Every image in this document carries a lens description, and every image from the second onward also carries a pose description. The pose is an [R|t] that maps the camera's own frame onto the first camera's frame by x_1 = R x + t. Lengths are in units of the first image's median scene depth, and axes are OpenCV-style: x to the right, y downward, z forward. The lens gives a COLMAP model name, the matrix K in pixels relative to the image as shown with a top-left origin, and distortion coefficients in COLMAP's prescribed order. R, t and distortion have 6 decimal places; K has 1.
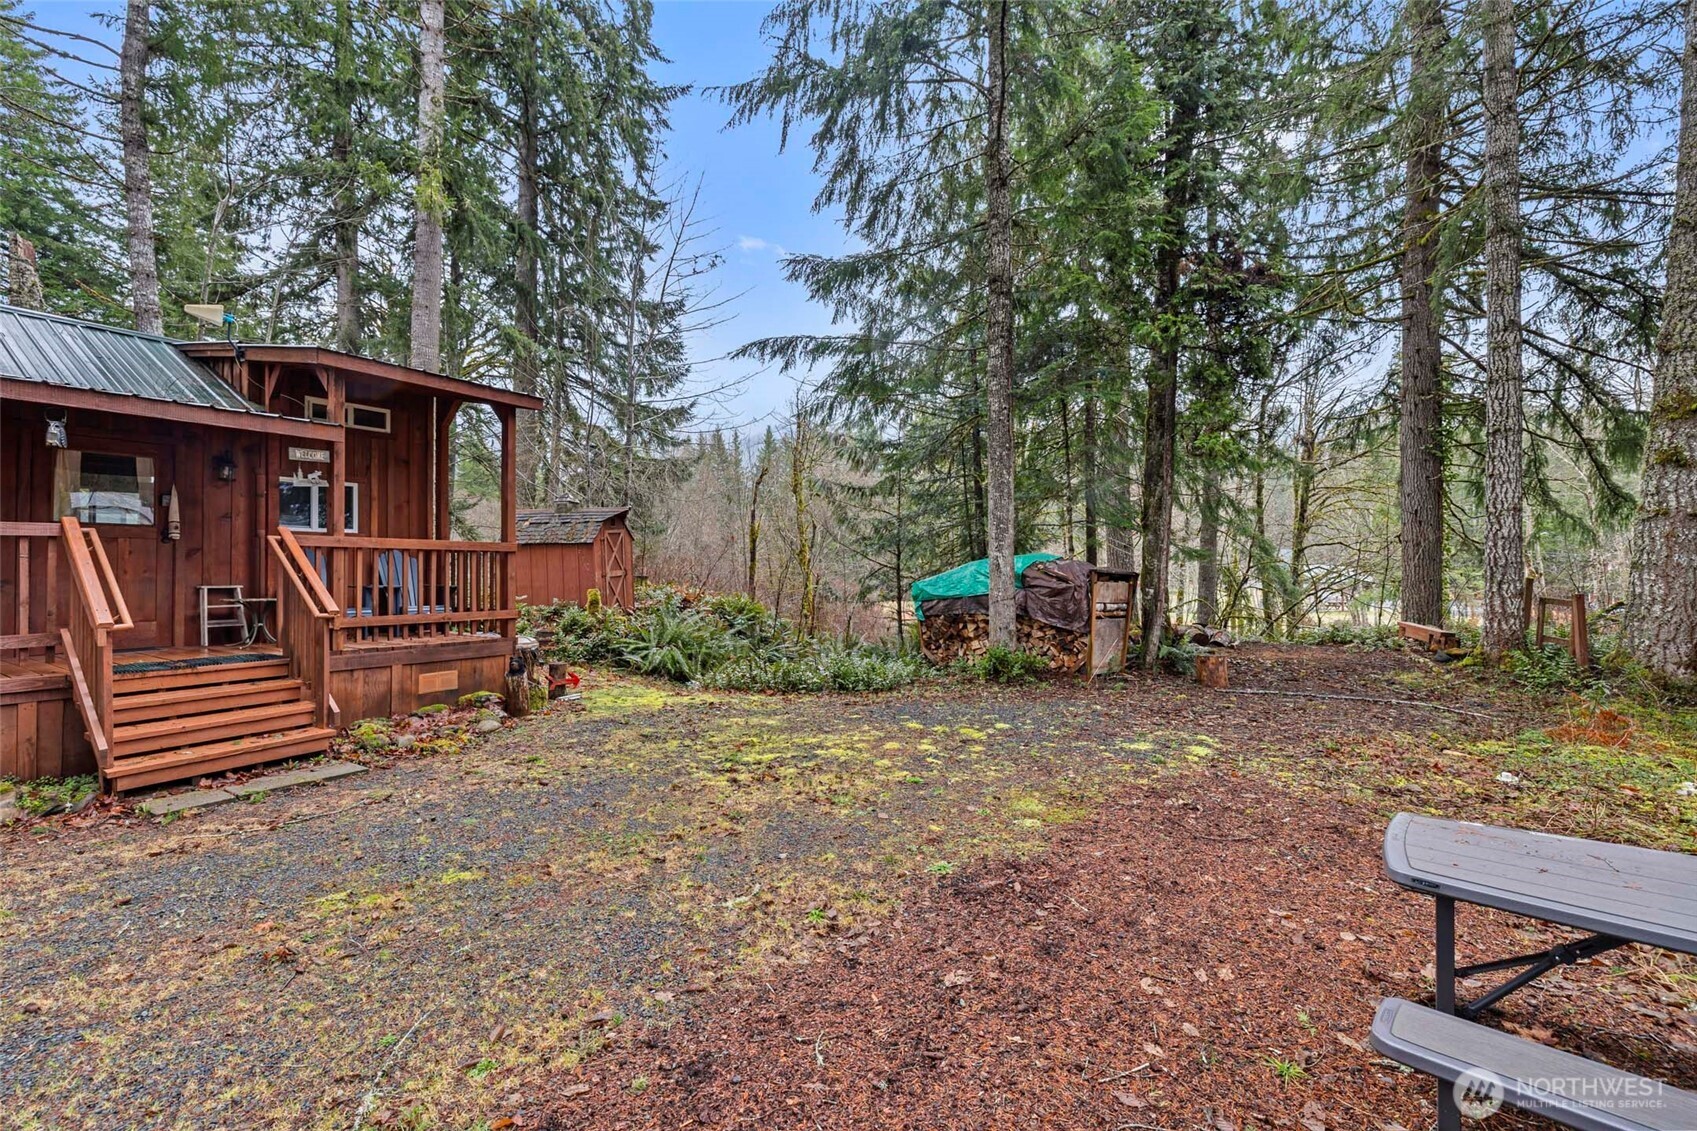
lens RADIAL K [[714.4, 0, 855.7], [0, 714.4, 569.7], [0, 0, 1]] dist [0.002230, -0.000383]
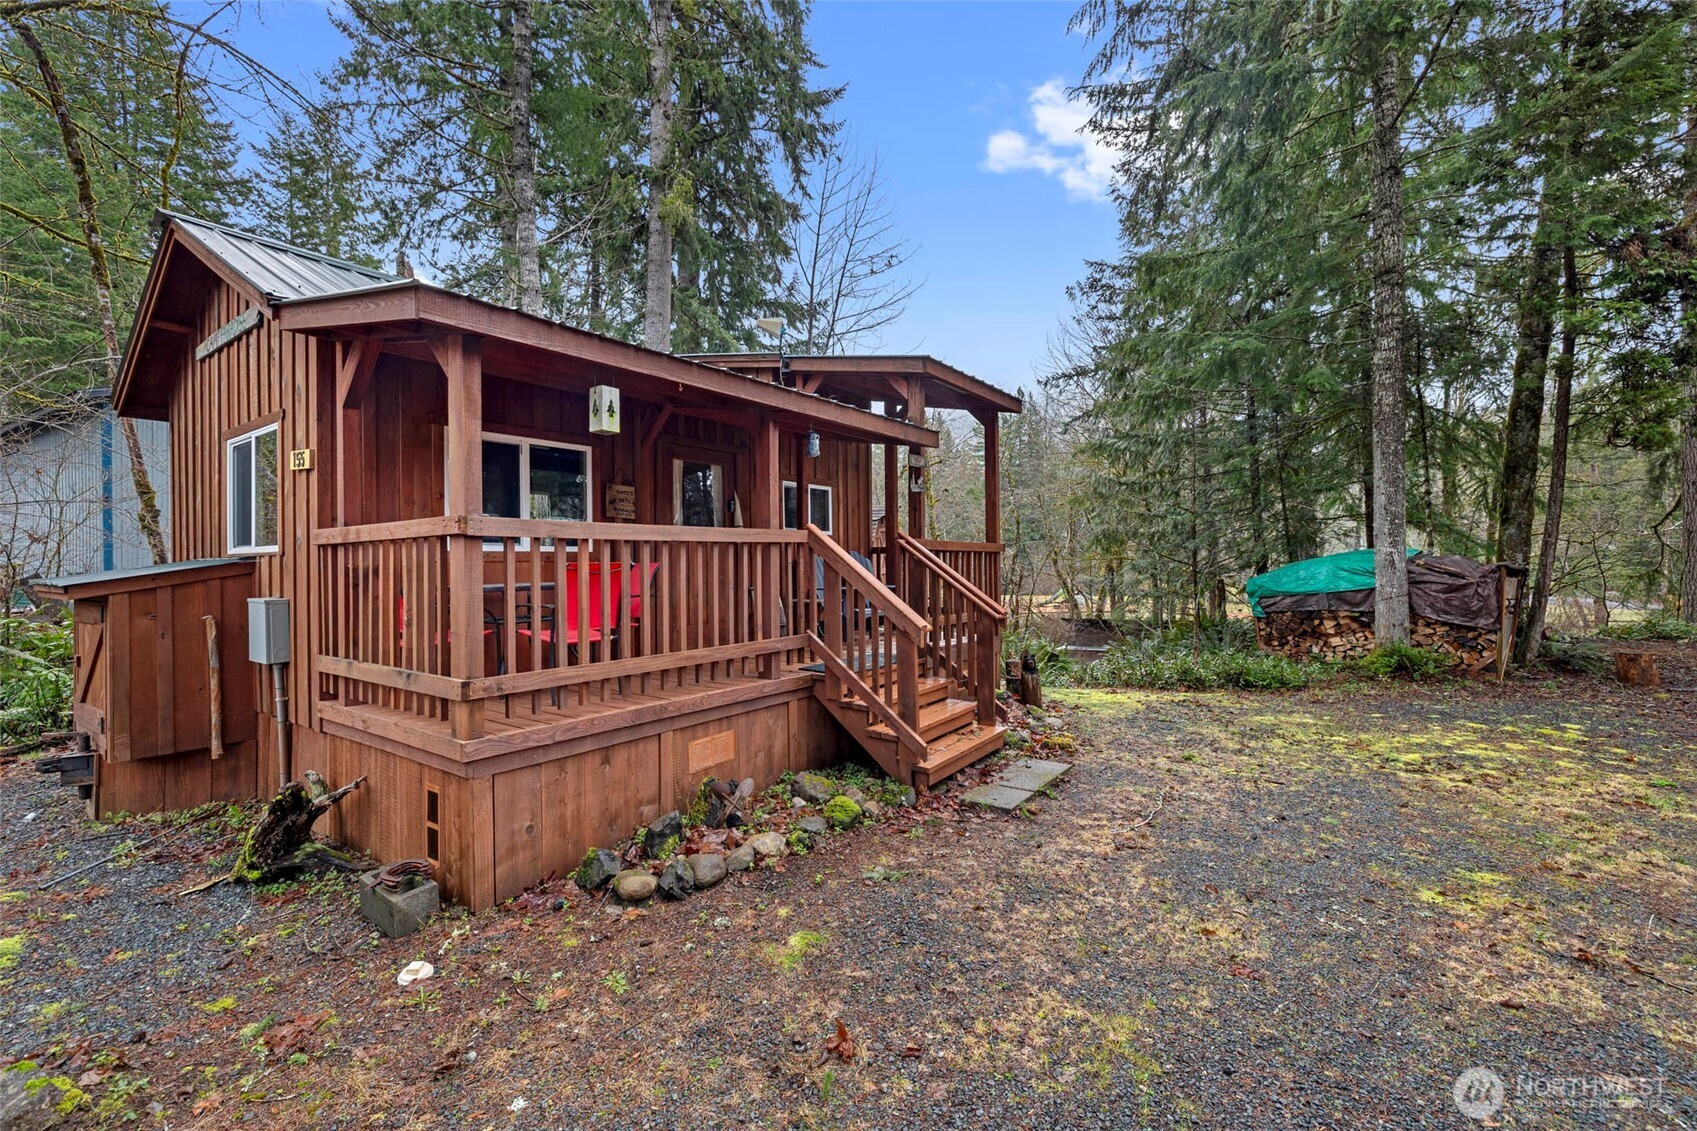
lens RADIAL K [[714.4, 0, 853.7], [0, 714.4, 559.4], [0, 0, 1]] dist [0.002230, -0.000383]
pose [[0.998586, -0.007489, -0.052627, -0.442420], [0.007076, 0.999943, -0.008017, -0.004994], [0.052684, 0.007633, 0.998582, -0.018074]]
